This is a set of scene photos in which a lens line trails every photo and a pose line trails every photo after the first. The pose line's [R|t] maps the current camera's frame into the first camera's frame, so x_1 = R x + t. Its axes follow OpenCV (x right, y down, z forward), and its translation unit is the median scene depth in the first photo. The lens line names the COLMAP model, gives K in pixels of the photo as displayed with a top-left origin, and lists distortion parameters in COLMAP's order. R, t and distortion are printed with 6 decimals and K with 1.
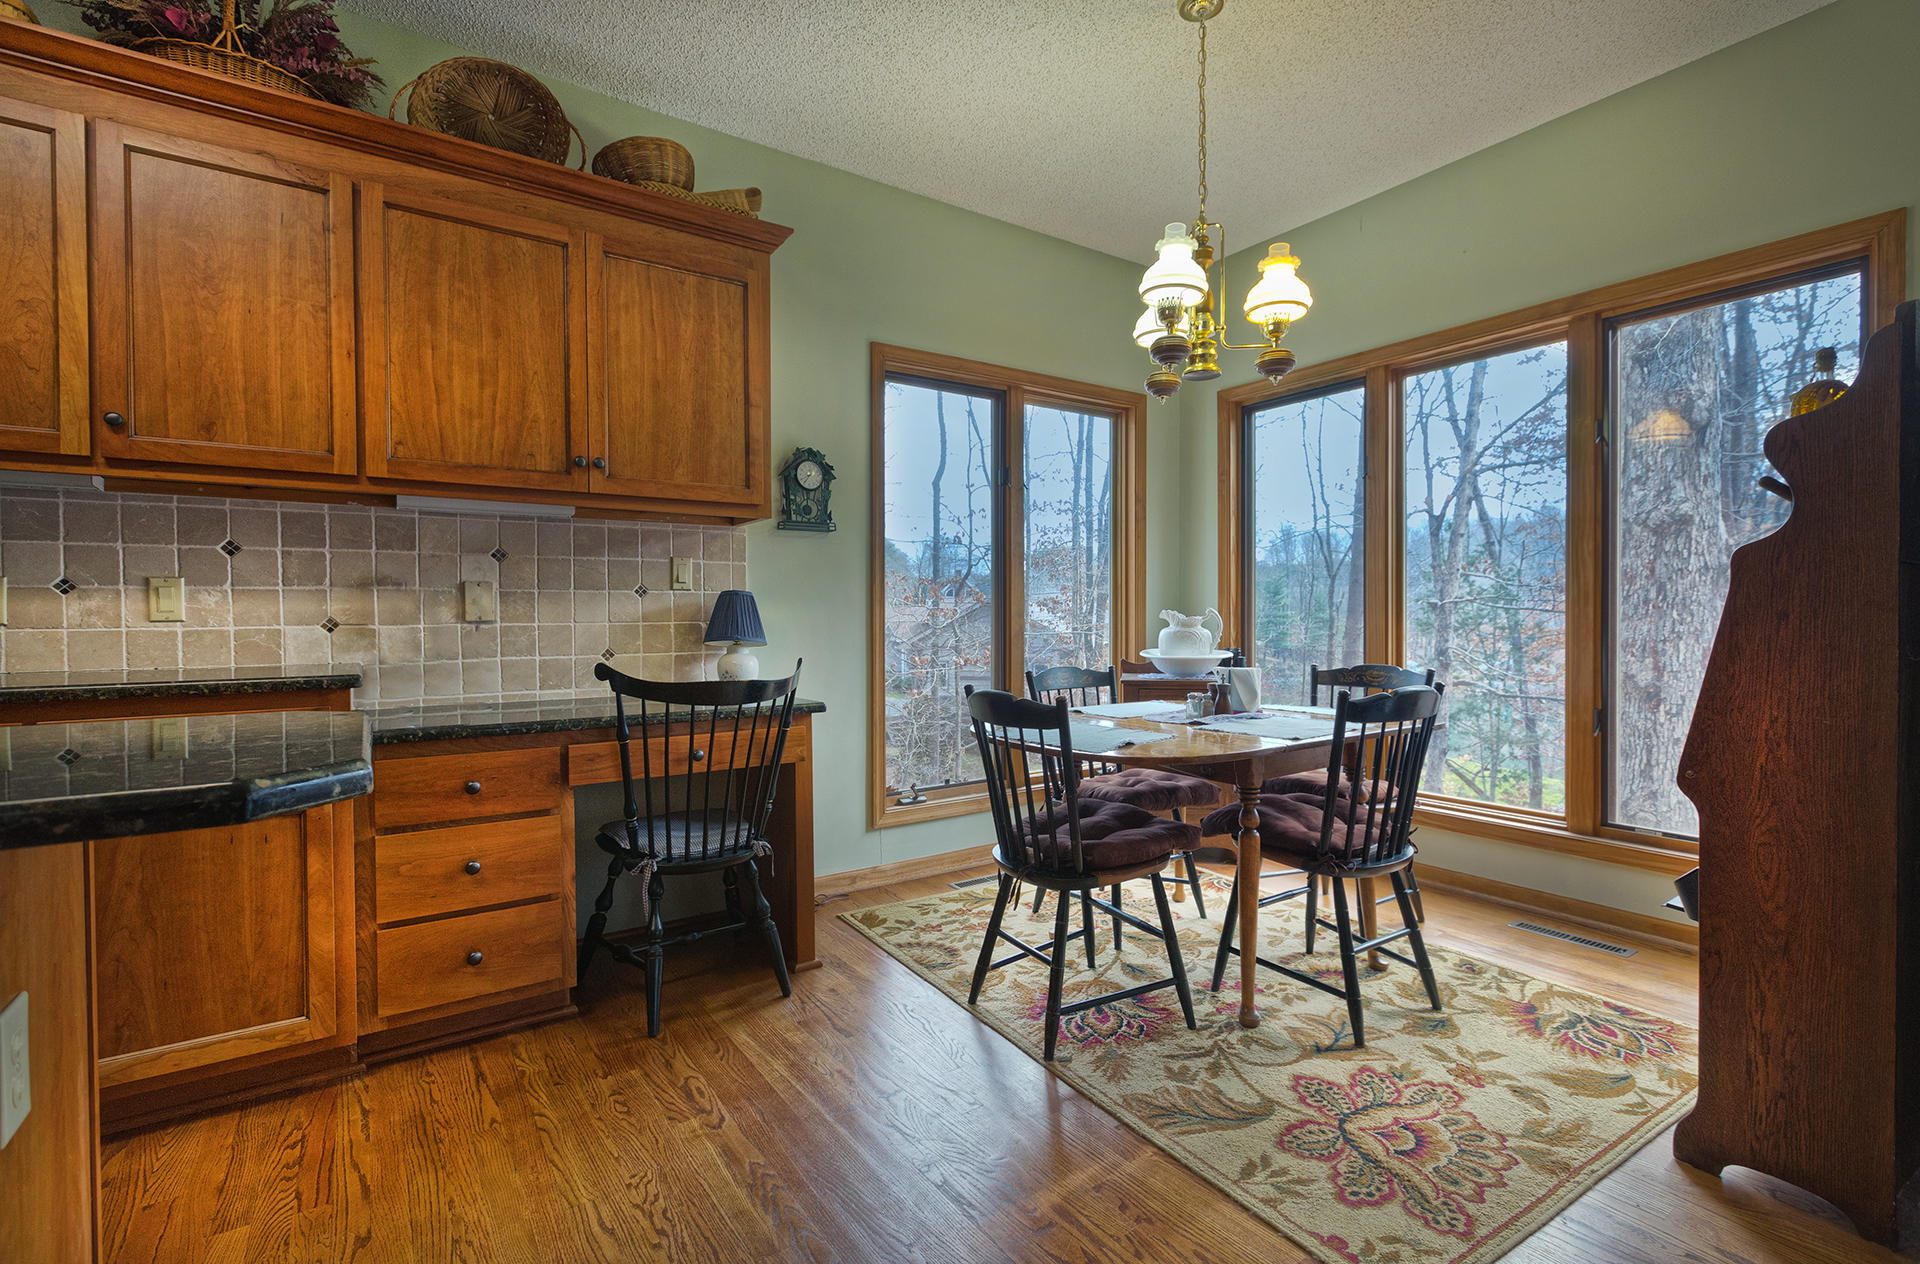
lens RADIAL K [[865.4, 0, 954.4], [0, 865.4, 626.4], [0, 0, 1]] dist [0.002234, -0.000597]
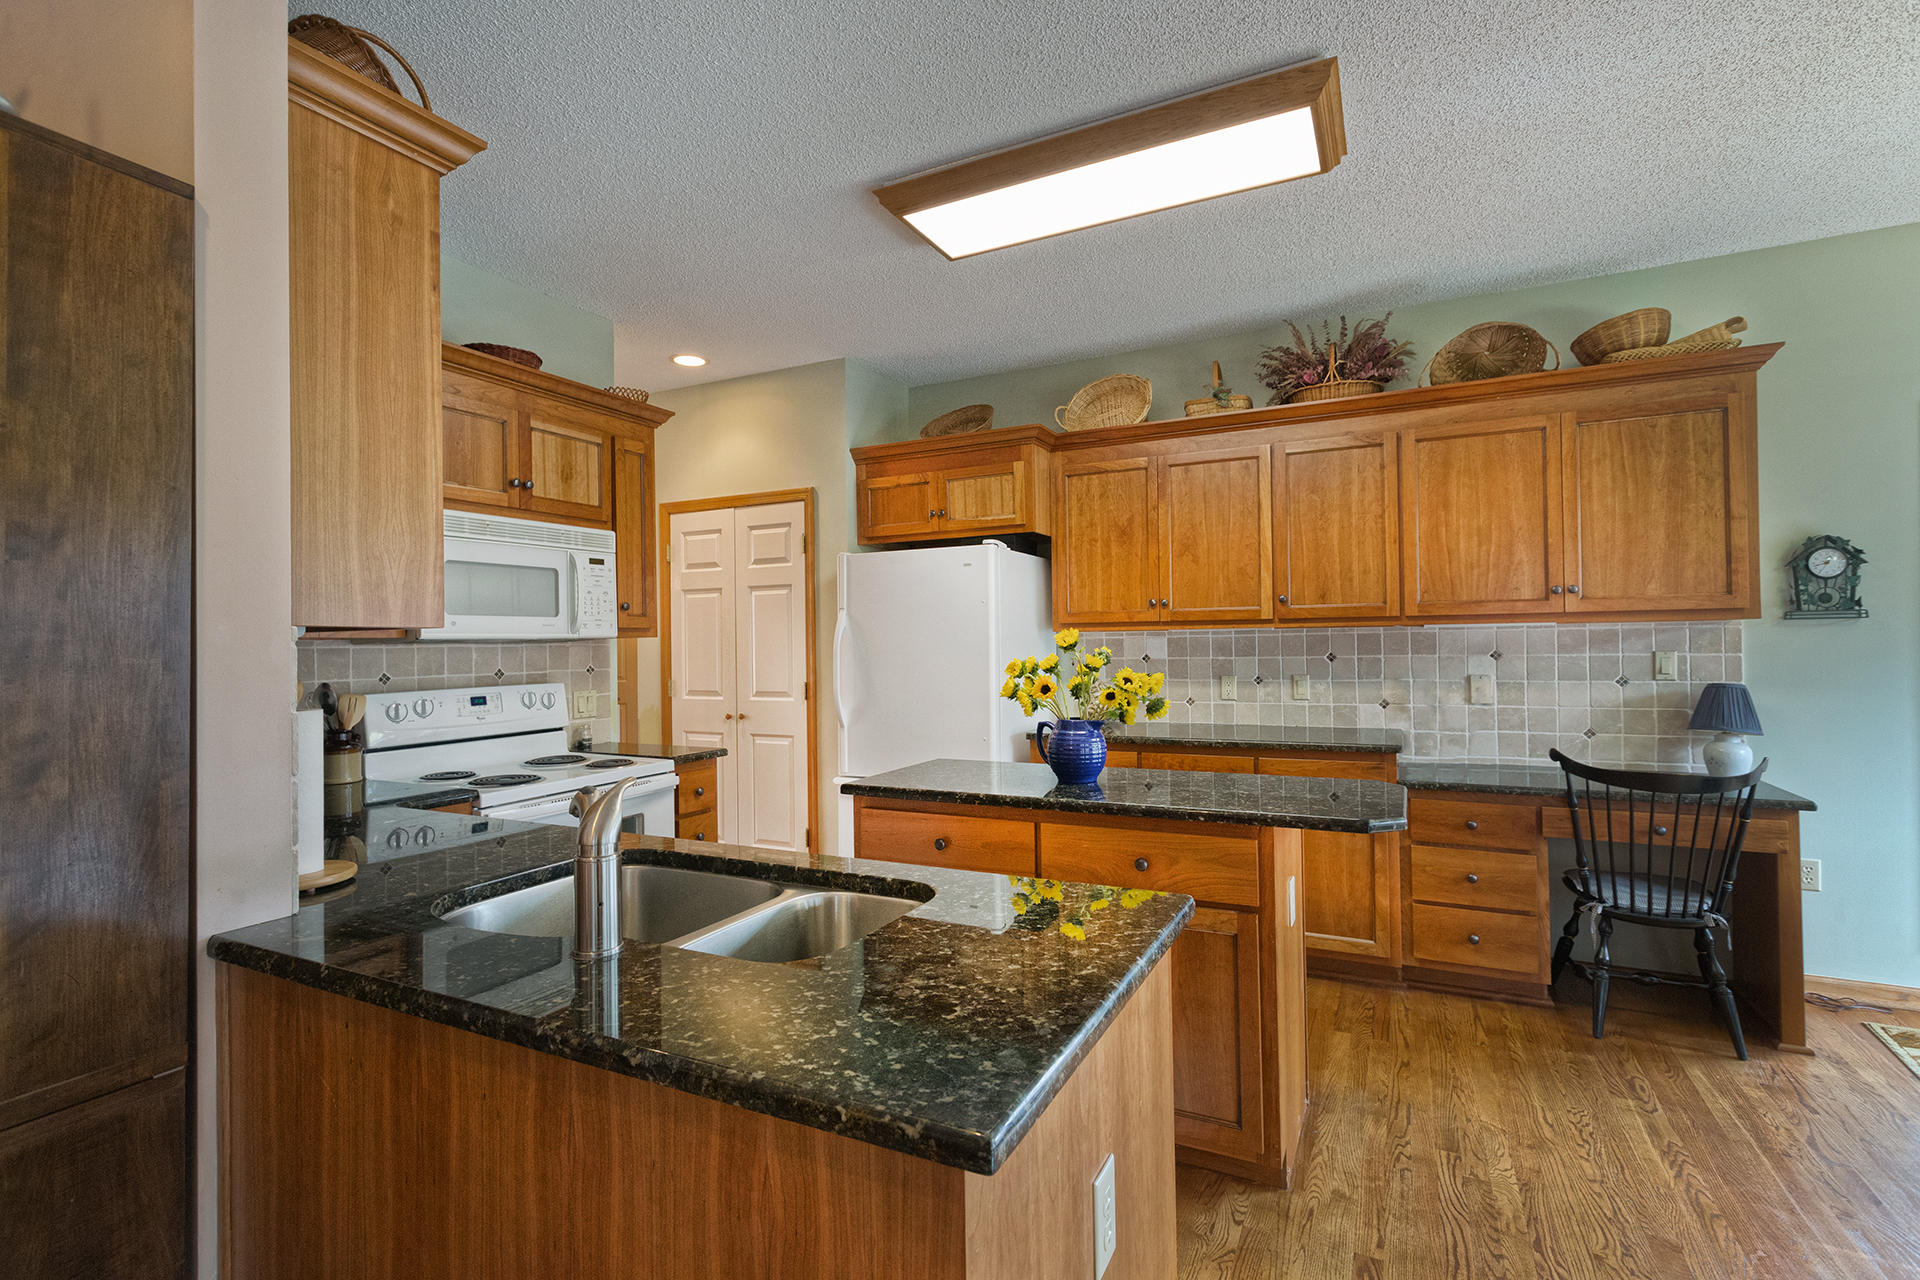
lens RADIAL K [[873.9, 0, 960.0], [0, 873.9, 640.0], [0, 0, 1]] dist [0.002791, 0.000011]
pose [[0.481903, -0.003571, -0.876217, 0.315973], [0.002507, 0.999993, -0.002696, -0.121617], [0.876221, -0.000898, 0.481909, -0.463922]]
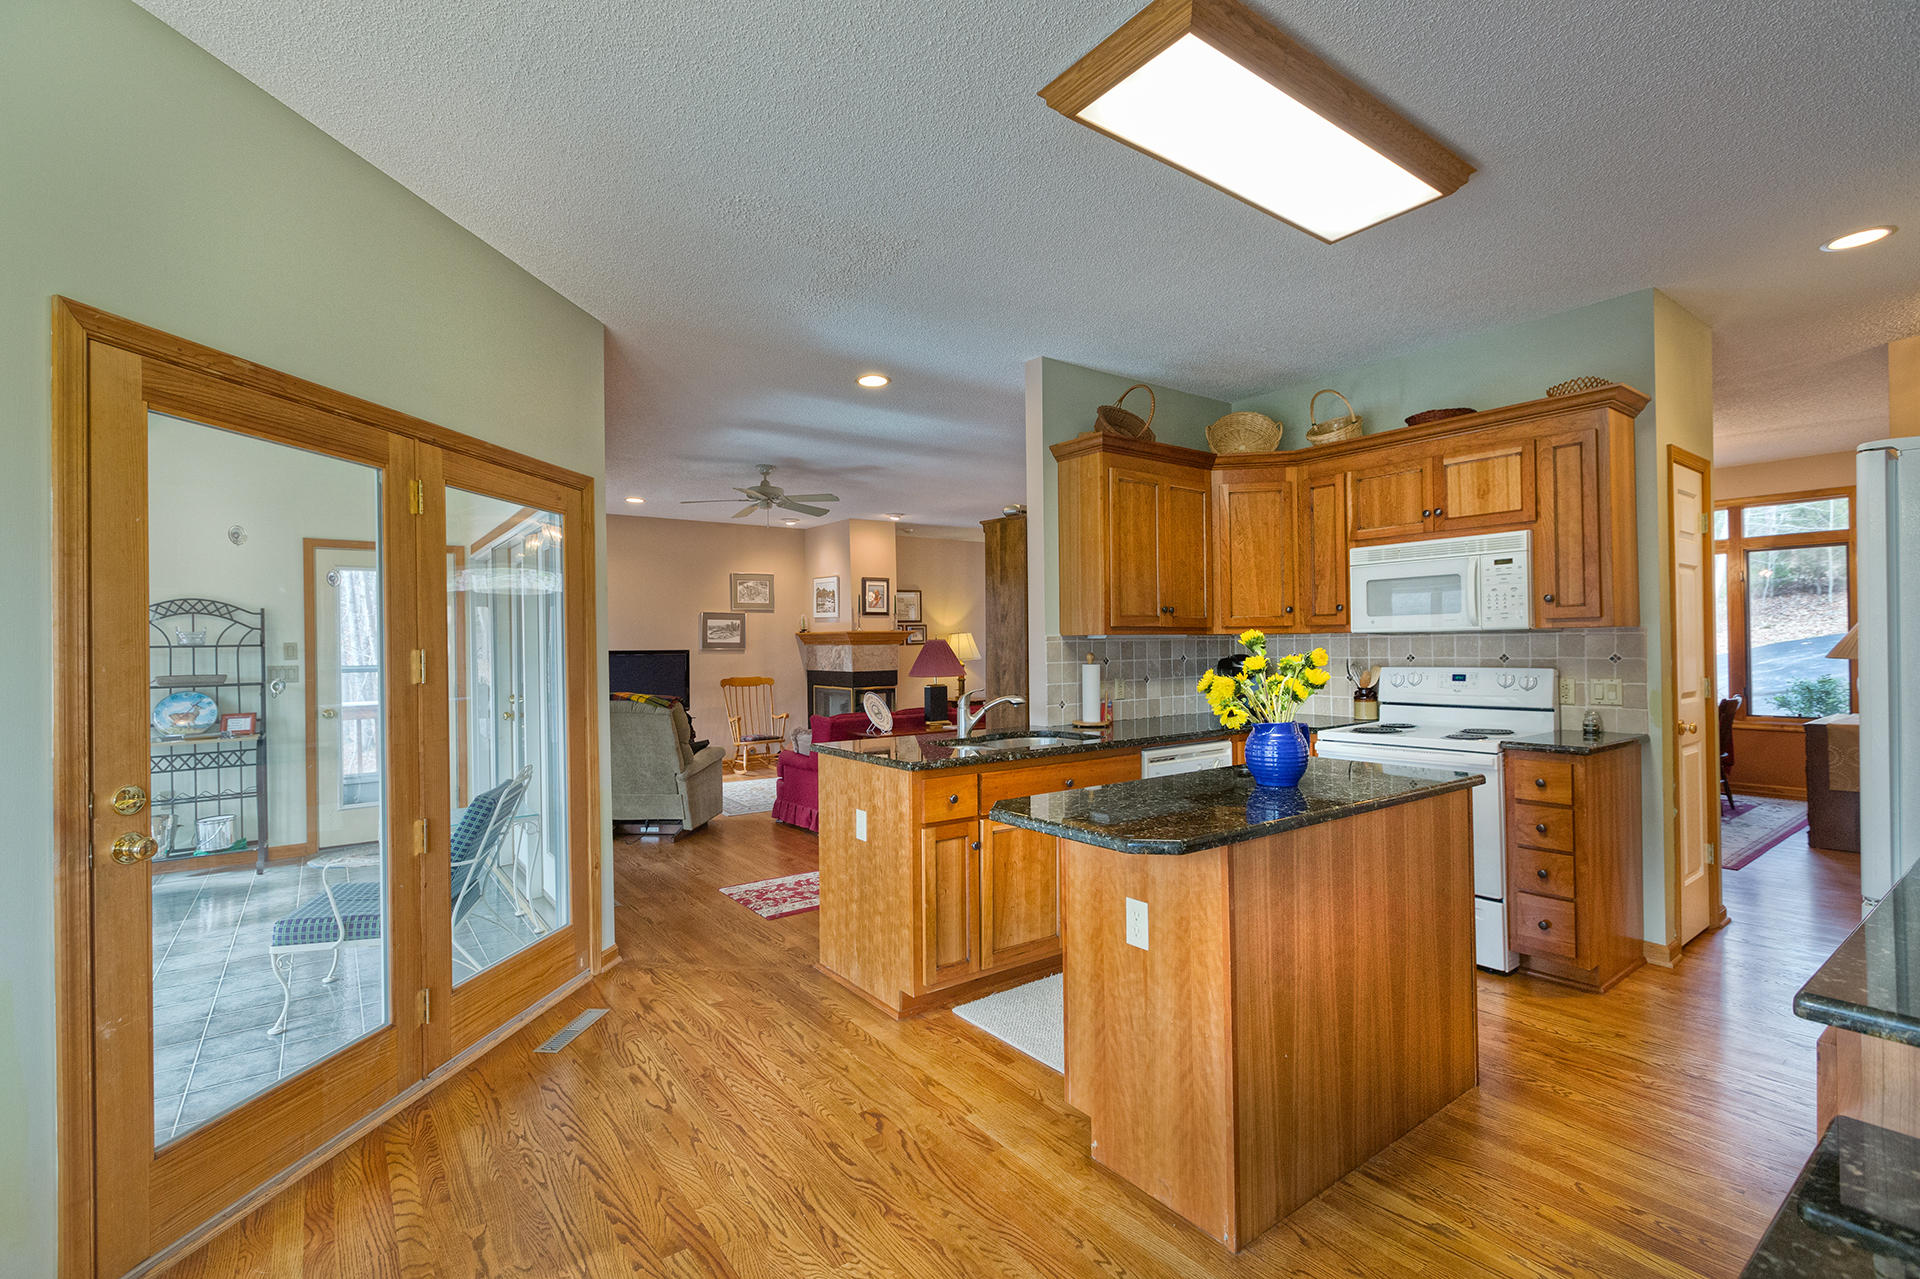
lens RADIAL K [[873.9, 0, 960.0], [0, 873.9, 639.5], [0, 0, 1]] dist [0.002791, 0.000011]
pose [[-0.998848, 0.019985, -0.043620, -0.141947], [0.019780, 0.999791, 0.005127, -0.139253], [0.043713, 0.004258, -0.999035, 1.254777]]
